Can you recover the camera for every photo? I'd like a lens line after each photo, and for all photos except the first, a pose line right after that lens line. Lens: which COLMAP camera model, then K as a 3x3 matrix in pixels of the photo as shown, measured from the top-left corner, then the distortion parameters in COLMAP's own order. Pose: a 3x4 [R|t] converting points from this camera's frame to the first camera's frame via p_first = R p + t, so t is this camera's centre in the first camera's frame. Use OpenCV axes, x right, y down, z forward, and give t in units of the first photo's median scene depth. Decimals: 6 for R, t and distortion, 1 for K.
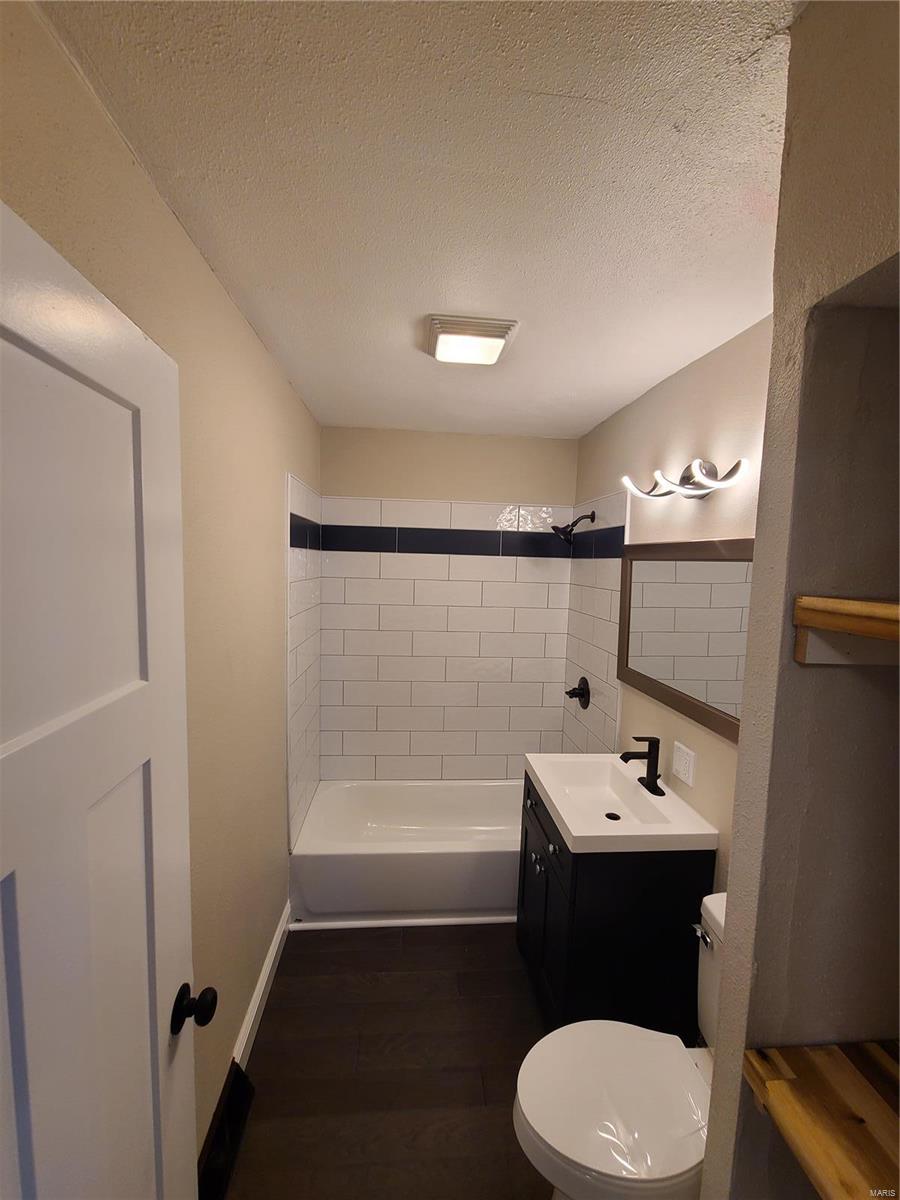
lens RADIAL K [[516.4, 0, 450.0], [0, 516.4, 600.0], [0, 0, 1]] dist [0.001208, -0.002815]
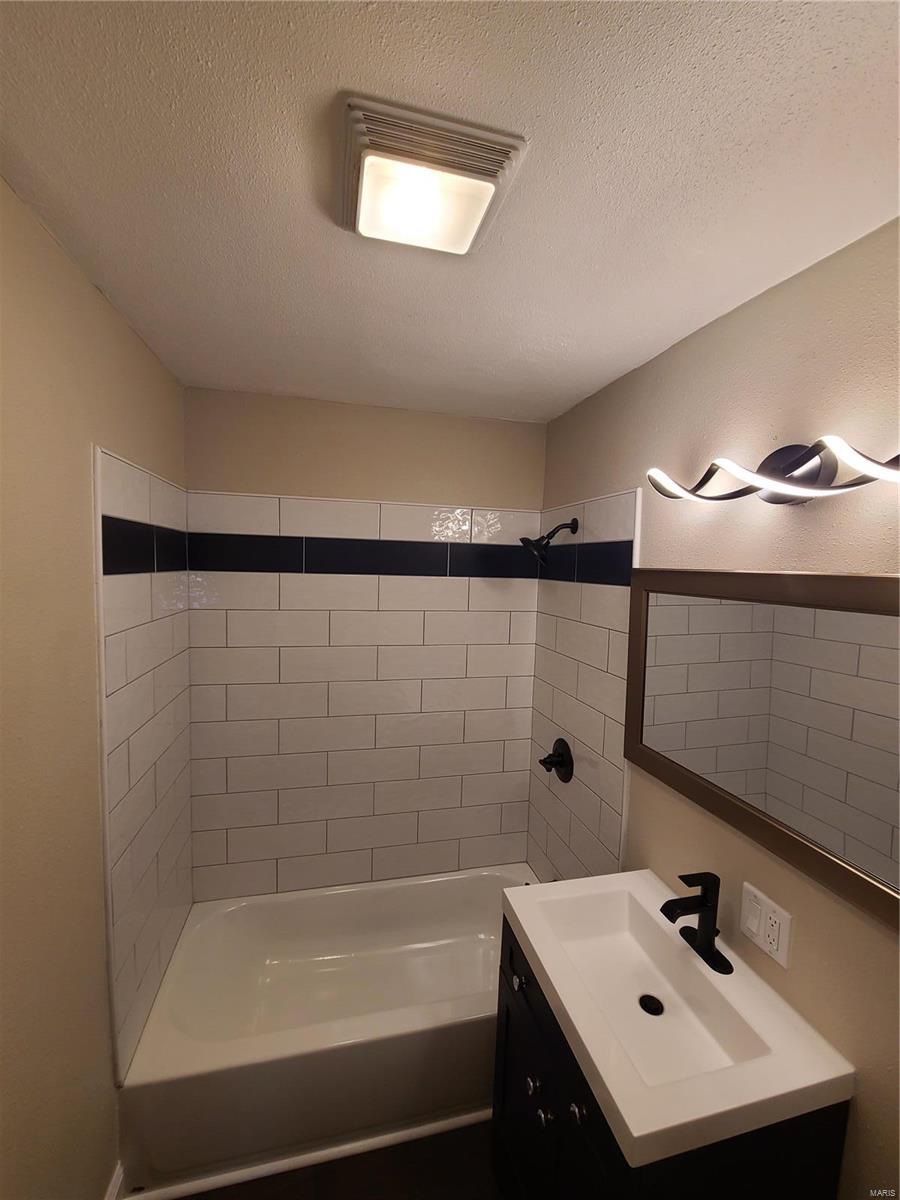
lens RADIAL K [[489.8, 0, 450.0], [0, 489.8, 600.0], [0, 0, 1]] dist [0.000622, -0.003005]
pose [[0.987511, -0.012038, 0.157090, -0.012440], [0.011390, 0.999923, 0.005022, -0.063597], [-0.157138, -0.003170, 0.987572, 0.350345]]
